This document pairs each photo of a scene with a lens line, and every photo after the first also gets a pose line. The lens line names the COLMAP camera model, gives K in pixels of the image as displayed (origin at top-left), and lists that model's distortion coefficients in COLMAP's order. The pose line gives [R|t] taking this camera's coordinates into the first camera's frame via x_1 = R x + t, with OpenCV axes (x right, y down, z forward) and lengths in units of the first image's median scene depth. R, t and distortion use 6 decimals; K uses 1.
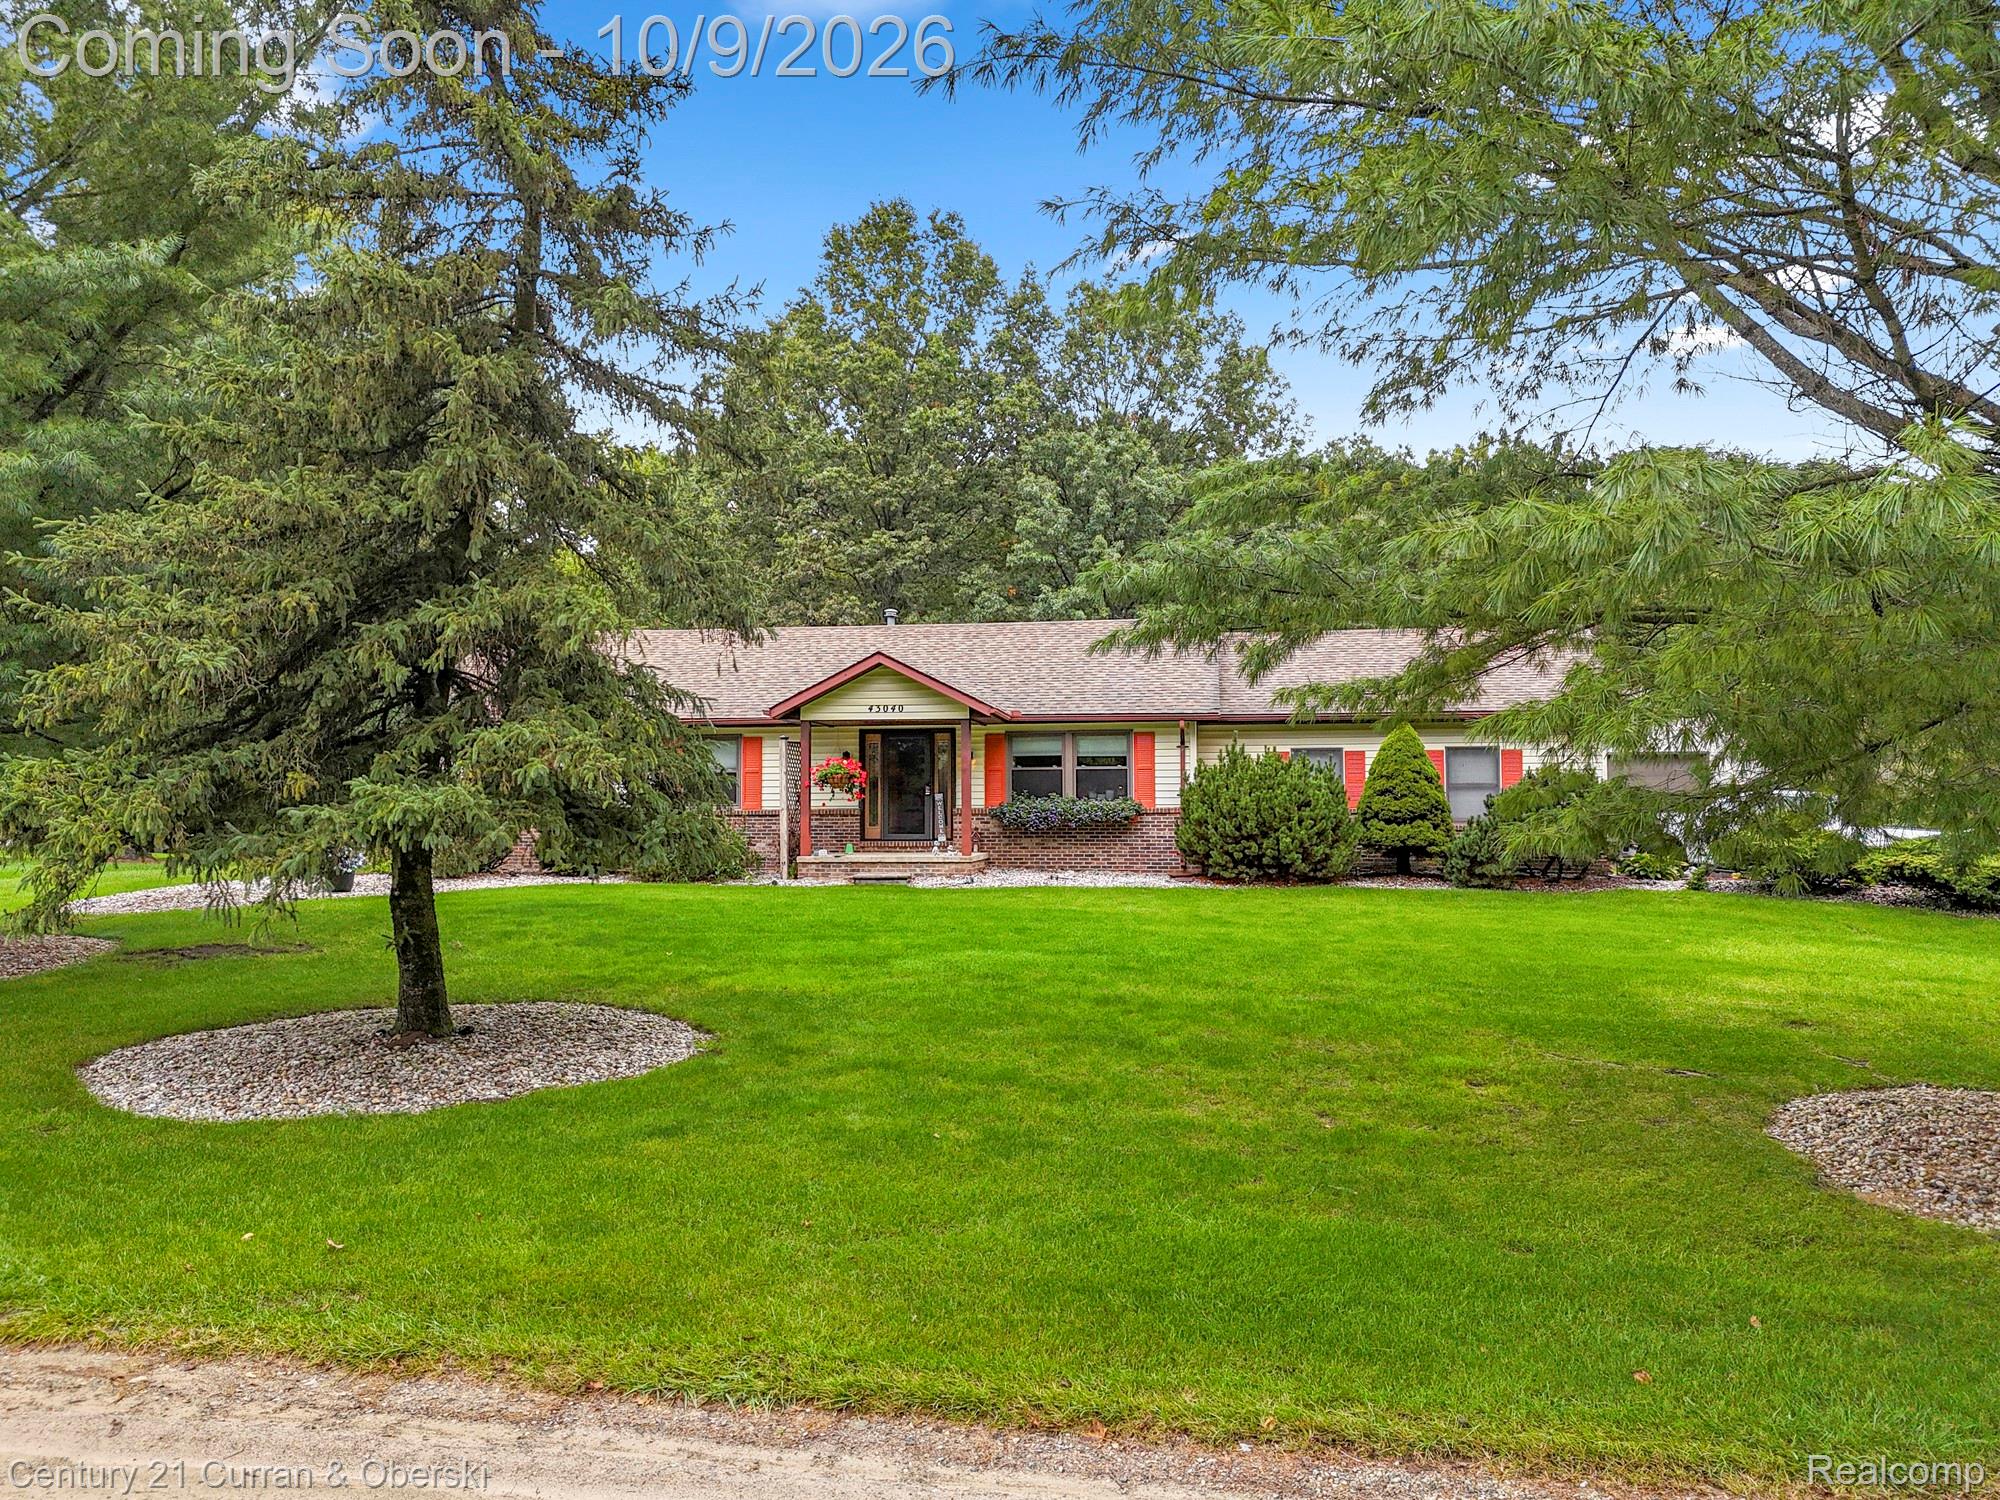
lens RADIAL K [[1422.3, 0, 1020.5], [0, 1422.3, 700.7], [0, 0, 1]] dist [0.138375, 0.000955]
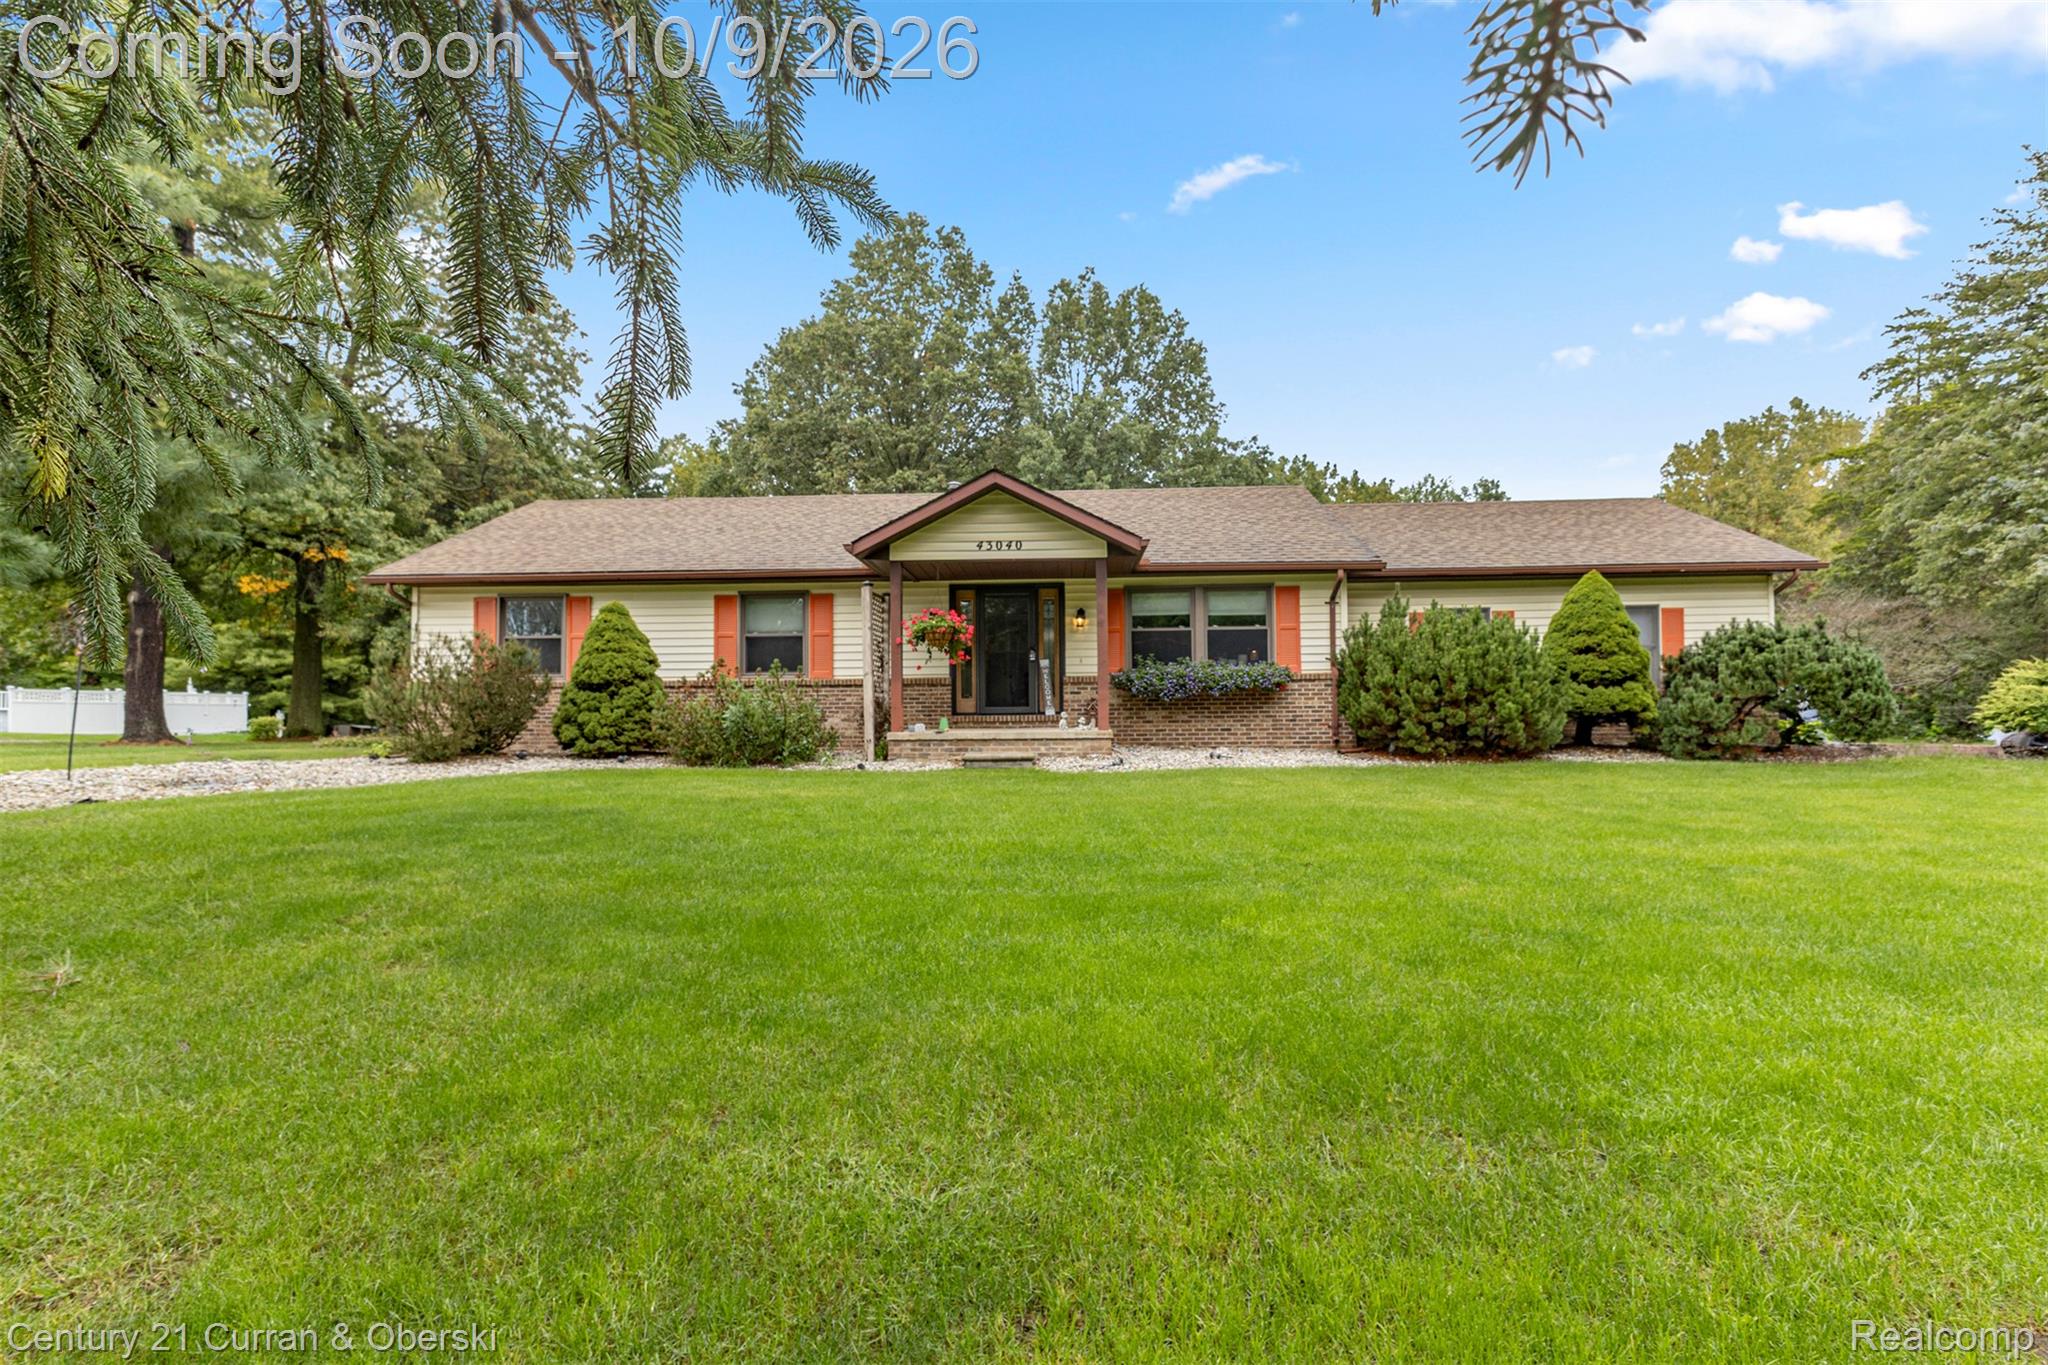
lens RADIAL K [[880.3, 0, 1032.3], [0, 880.3, 669.2], [0, 0, 1]] dist [0.009492, 0.000268]
pose [[0.995755, -0.003270, 0.091981, -0.117088], [0.000821, 0.999644, 0.026652, 0.058835], [-0.092035, -0.026464, 0.995404, 0.491941]]
